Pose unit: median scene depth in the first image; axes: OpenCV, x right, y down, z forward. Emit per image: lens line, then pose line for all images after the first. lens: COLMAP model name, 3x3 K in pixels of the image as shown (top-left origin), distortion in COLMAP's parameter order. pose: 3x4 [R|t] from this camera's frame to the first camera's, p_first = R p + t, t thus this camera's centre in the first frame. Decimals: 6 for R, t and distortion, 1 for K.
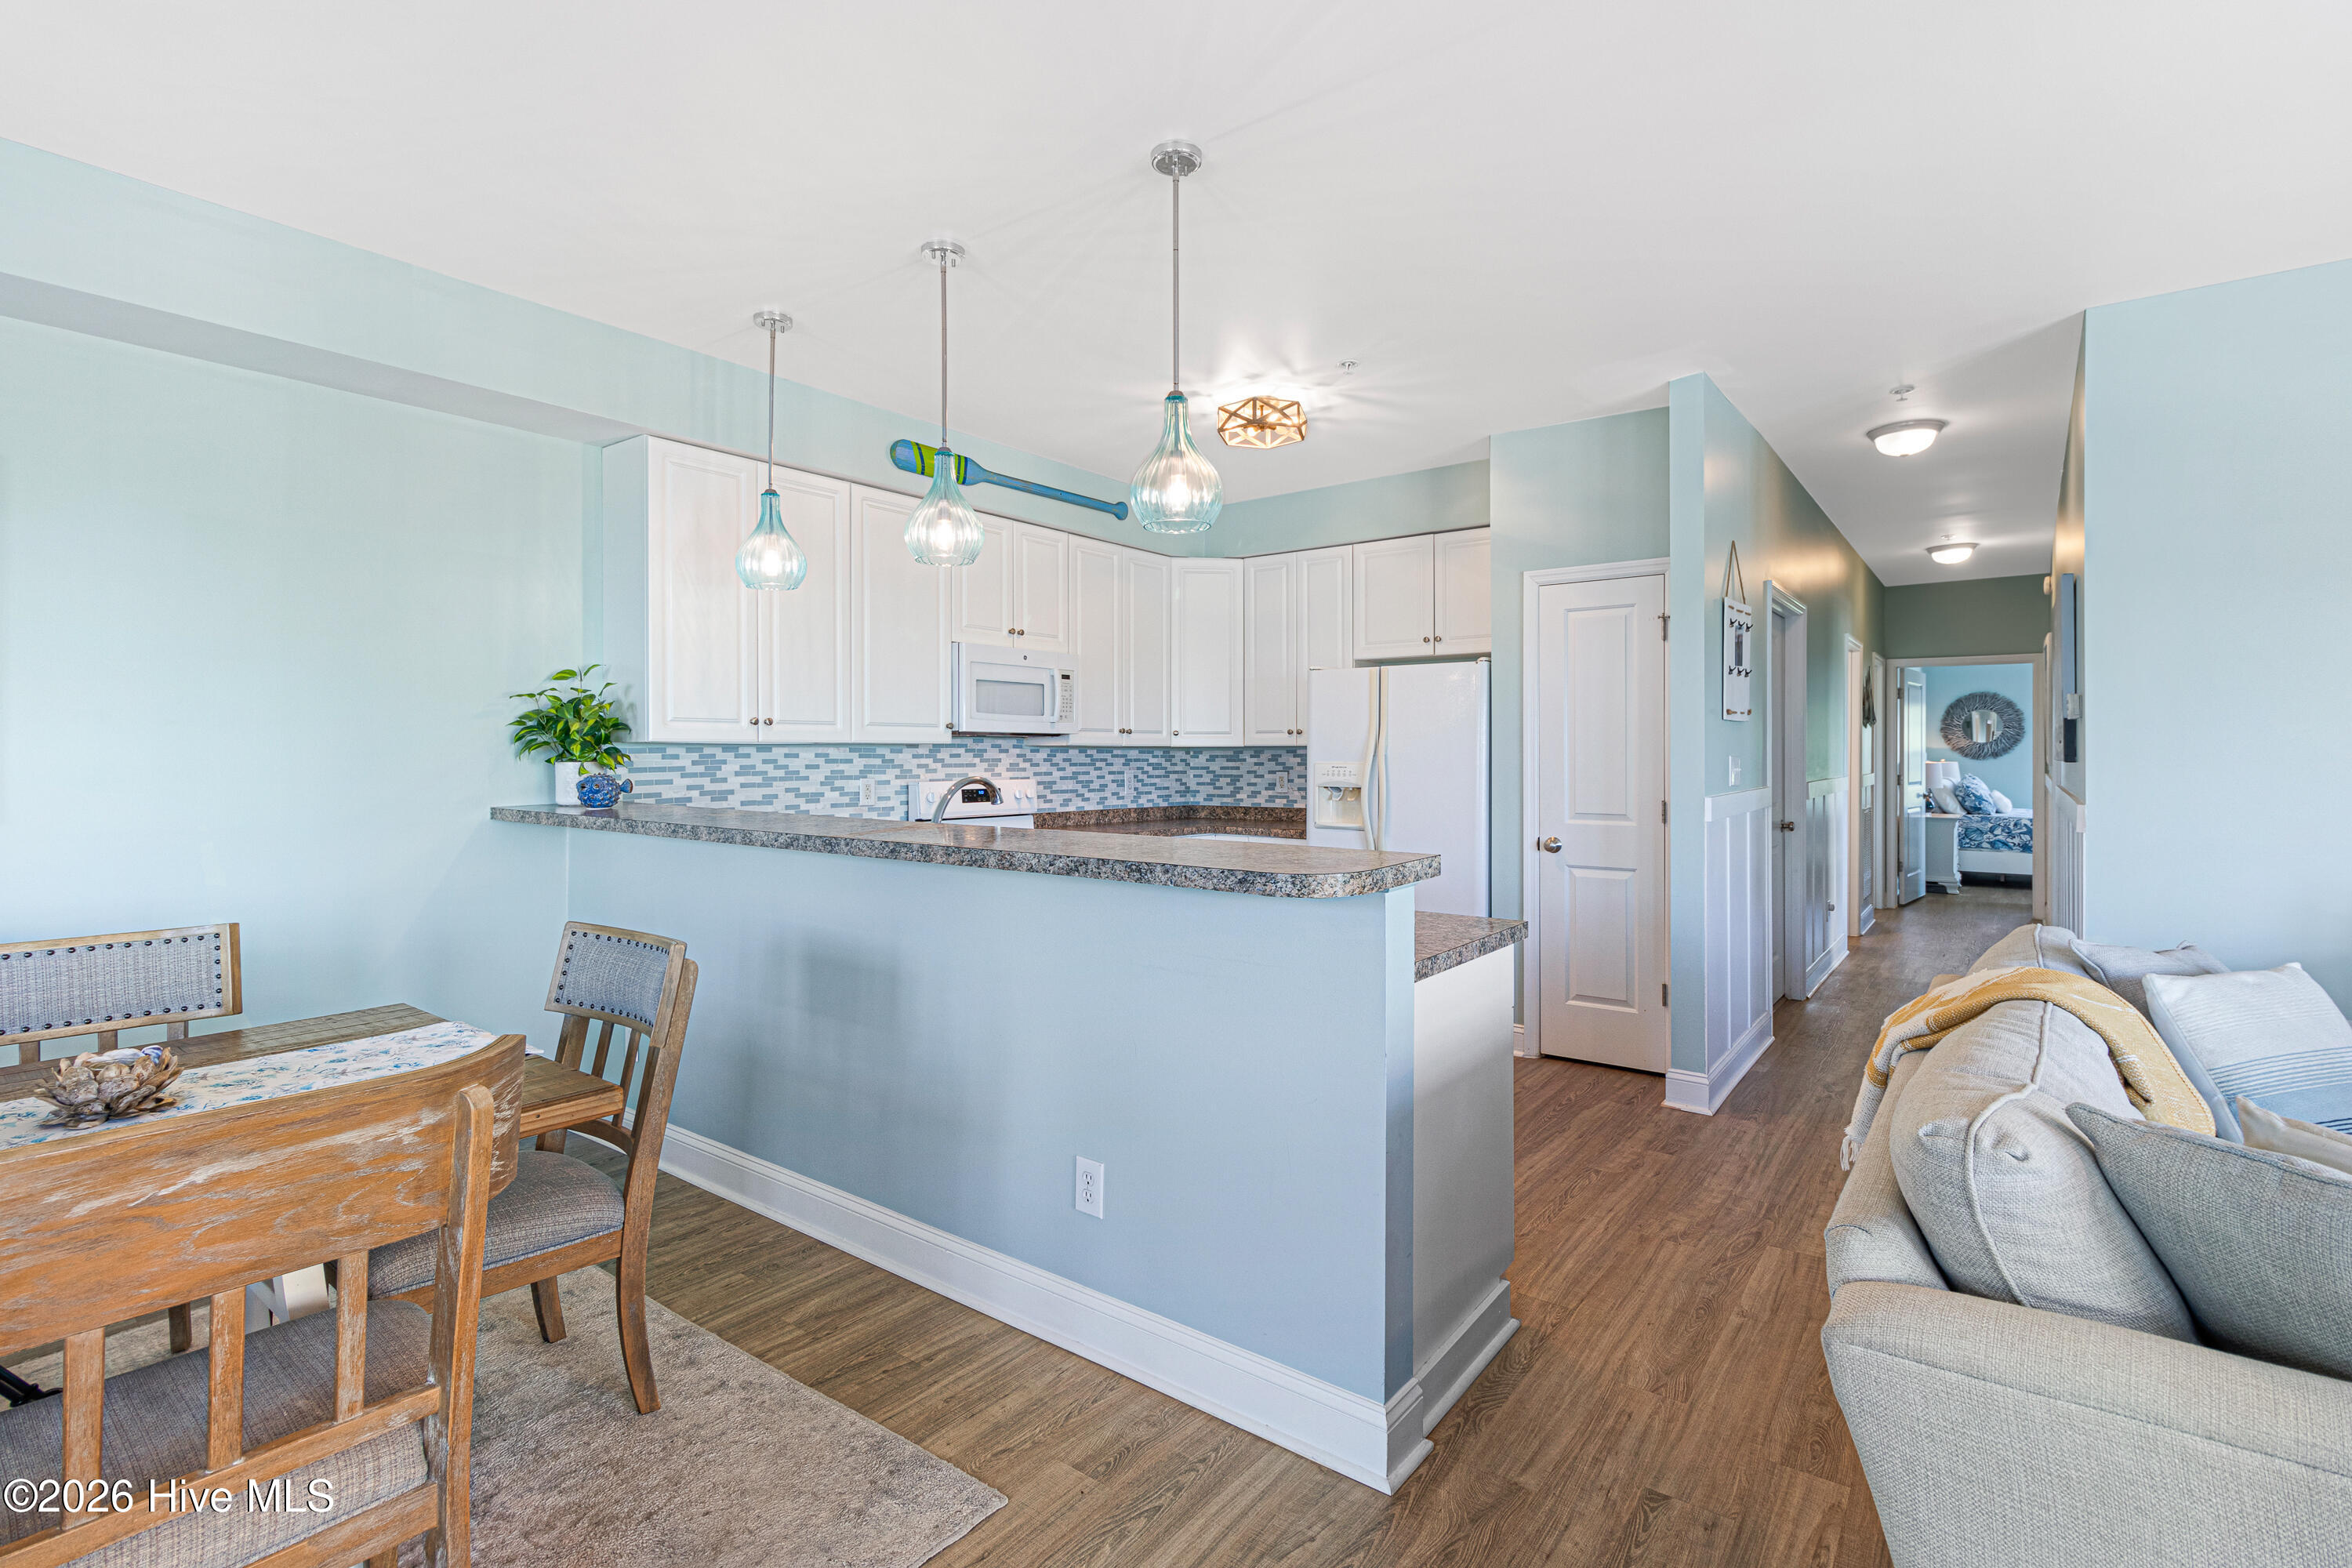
lens RADIAL K [[1099.8, 0, 1160.7], [0, 1099.8, 766.7], [0, 0, 1]] dist [0.004159, 0.004677]
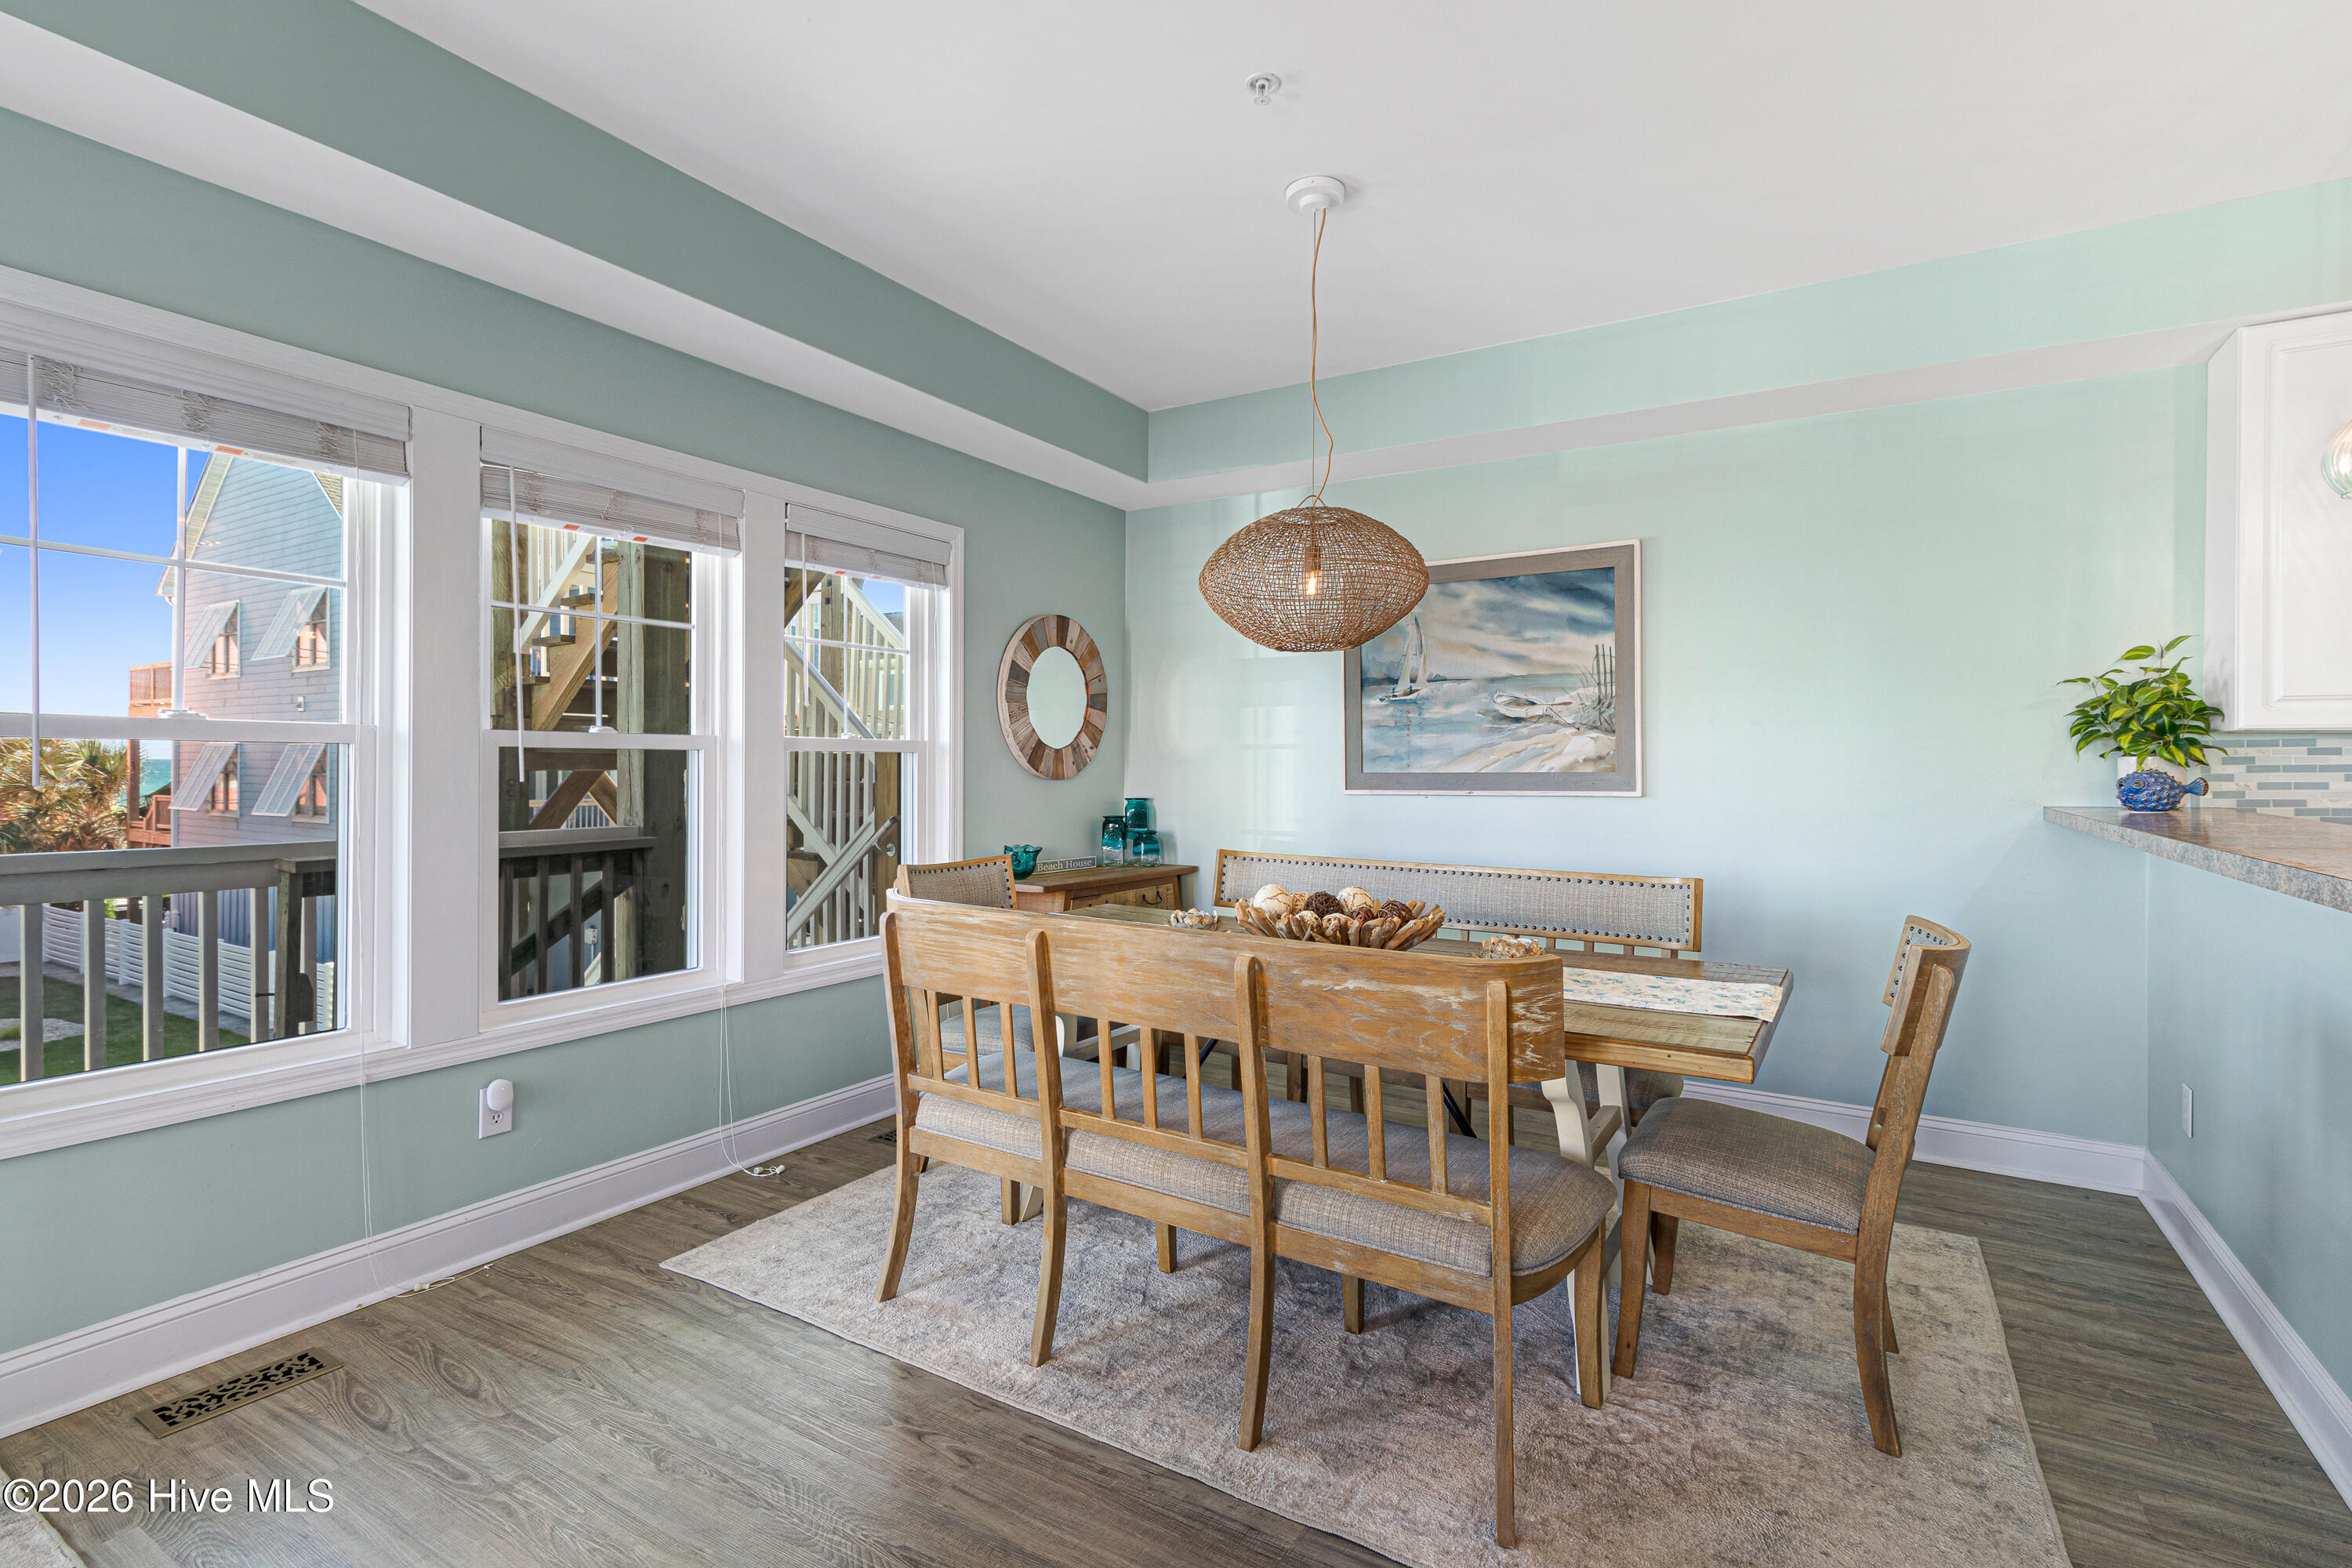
lens RADIAL K [[1099.8, 0, 1178.6], [0, 1099.8, 767.8], [0, 0, 1]] dist [0.004159, 0.004677]
pose [[0.113450, 0.003520, -0.993538, 0.190008], [-0.020660, 0.999786, 0.001183, 0.015742], [0.993329, 0.020392, 0.113498, 0.154857]]
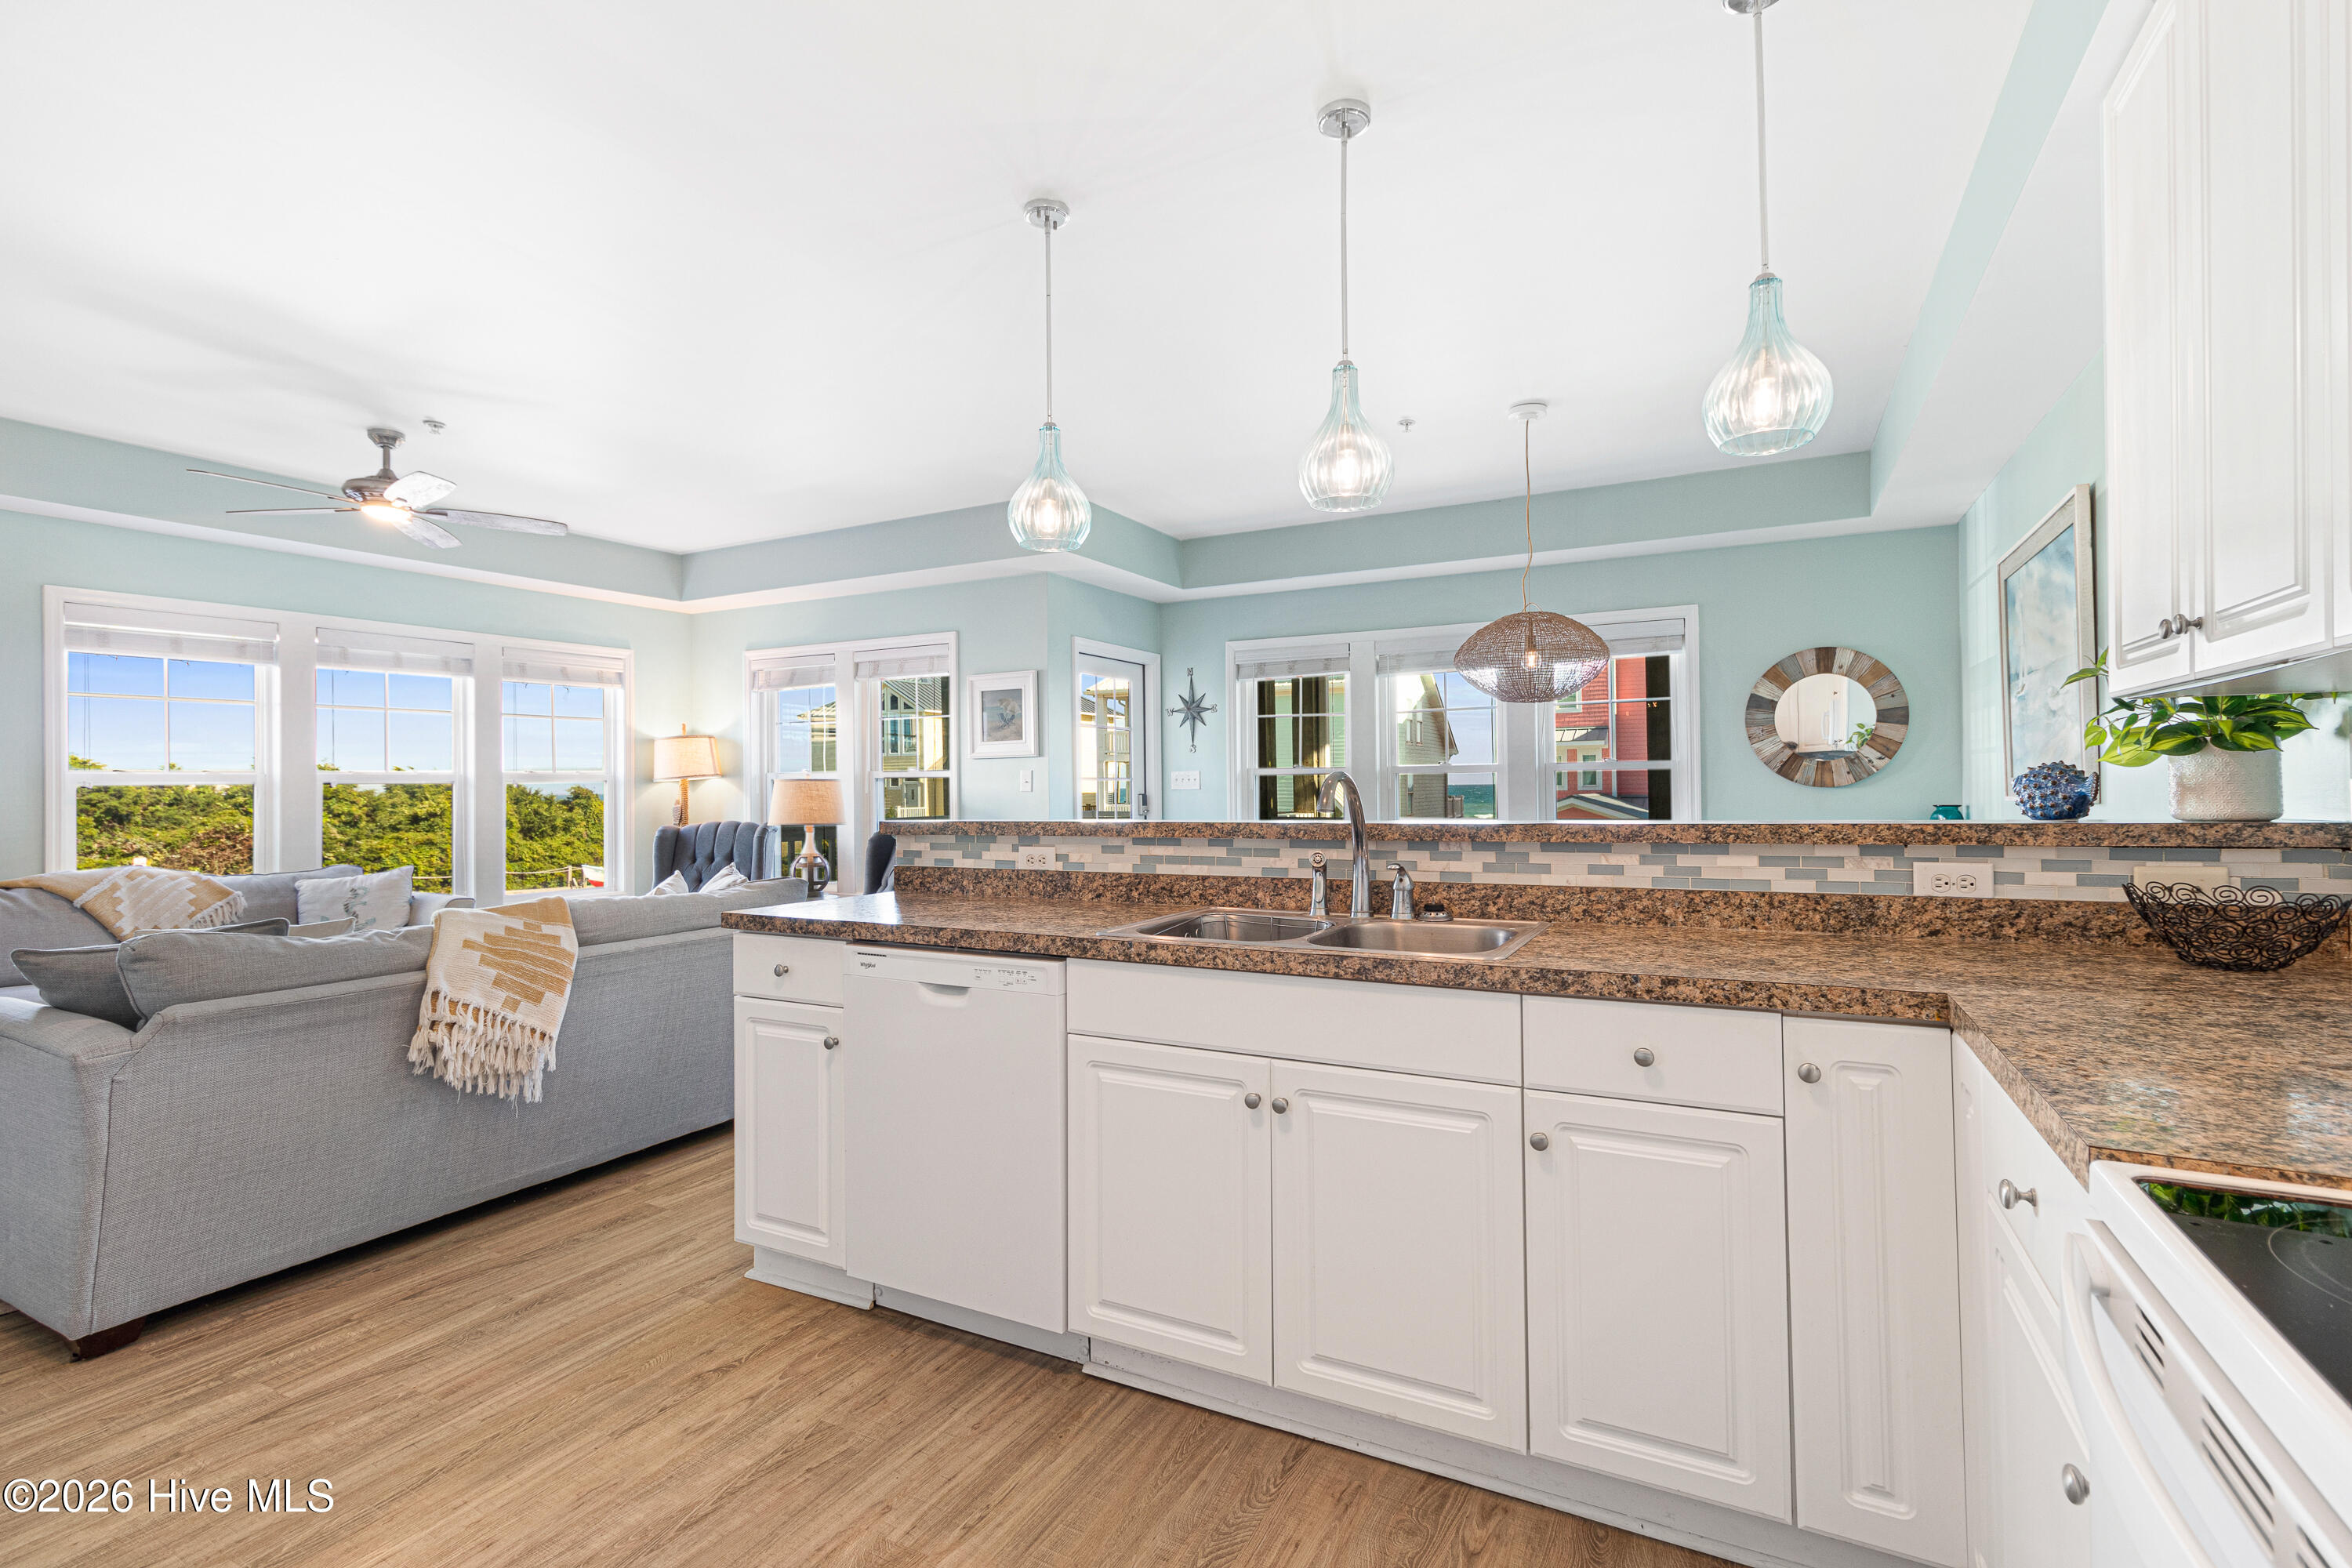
lens RADIAL K [[1099.8, 0, 1178.3], [0, 1099.8, 766.9], [0, 0, 1]] dist [0.004159, 0.004677]
pose [[-0.987466, 0.005873, -0.157723, 0.027248], [0.006546, 0.999972, -0.003748, 0.006890], [0.157697, -0.004733, -0.987476, 1.250683]]
